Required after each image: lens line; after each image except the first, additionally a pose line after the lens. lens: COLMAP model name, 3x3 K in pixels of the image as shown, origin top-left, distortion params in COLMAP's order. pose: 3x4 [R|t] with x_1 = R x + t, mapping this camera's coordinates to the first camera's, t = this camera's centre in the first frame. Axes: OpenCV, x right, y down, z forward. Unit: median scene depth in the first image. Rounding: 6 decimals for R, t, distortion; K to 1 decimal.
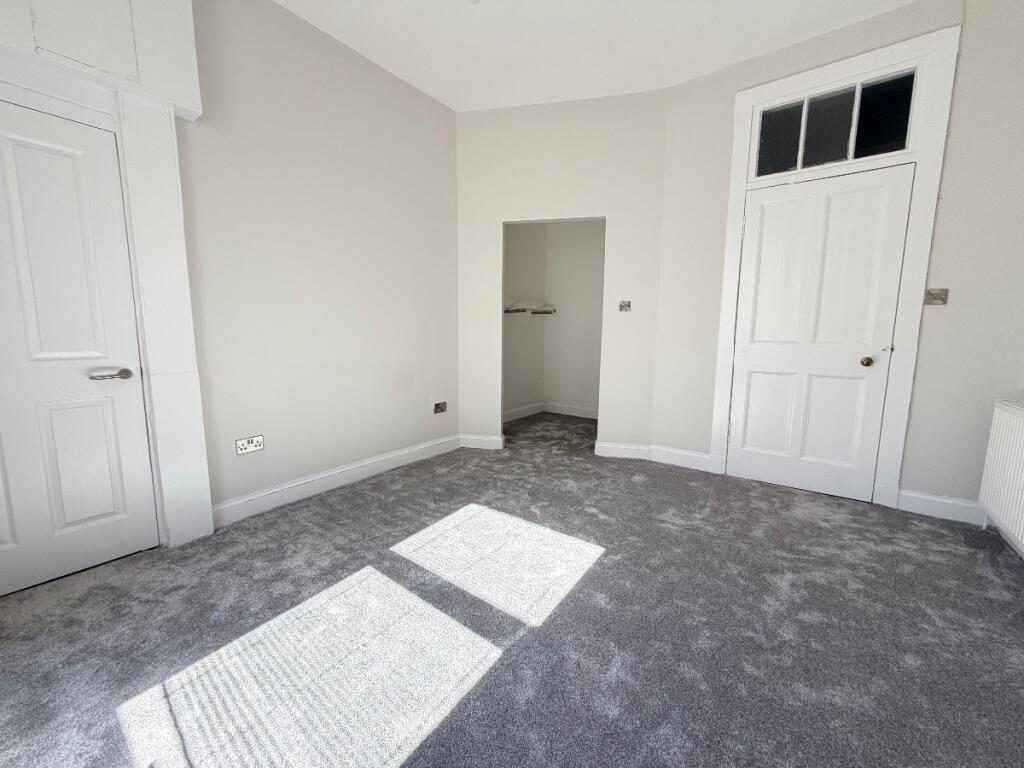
lens RADIAL K [[408.6, 0, 508.8], [0, 408.6, 383.5], [0, 0, 1]] dist [0.002526, -0.000368]
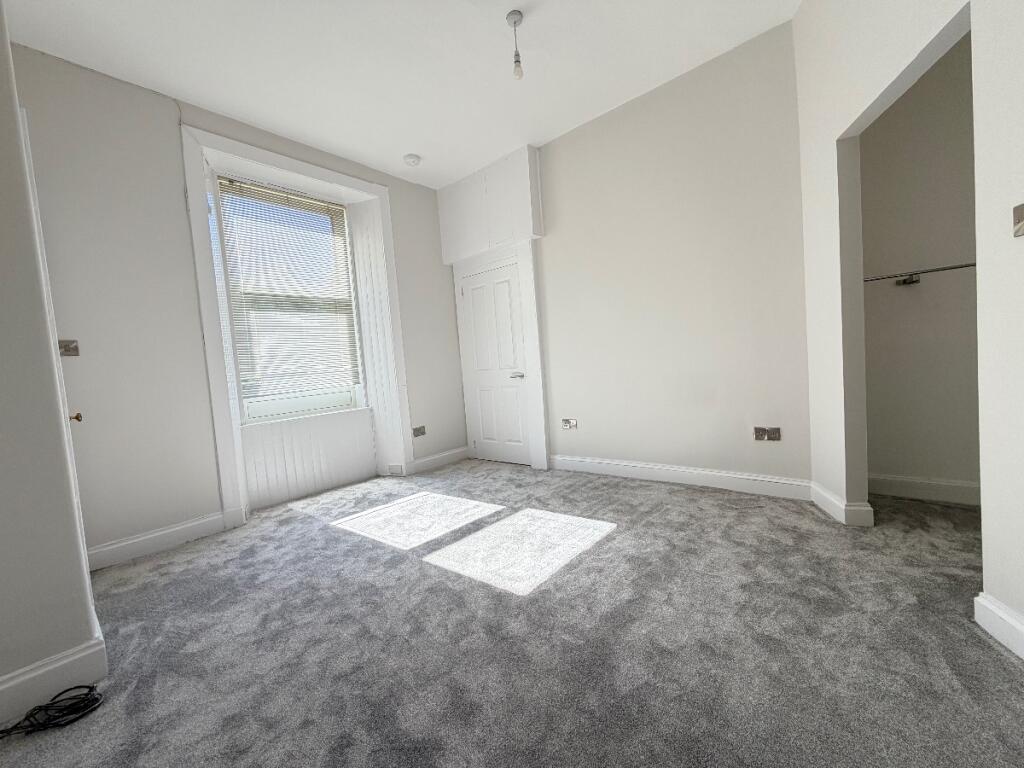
lens RADIAL K [[408.6, 0, 508.8], [0, 408.6, 383.5], [0, 0, 1]] dist [0.002526, -0.000368]
pose [[-0.039792, 0.059145, -0.997456, 0.974713], [-0.047797, 0.996991, 0.061024, -0.096883], [0.998064, 0.050103, -0.036845, 0.860660]]
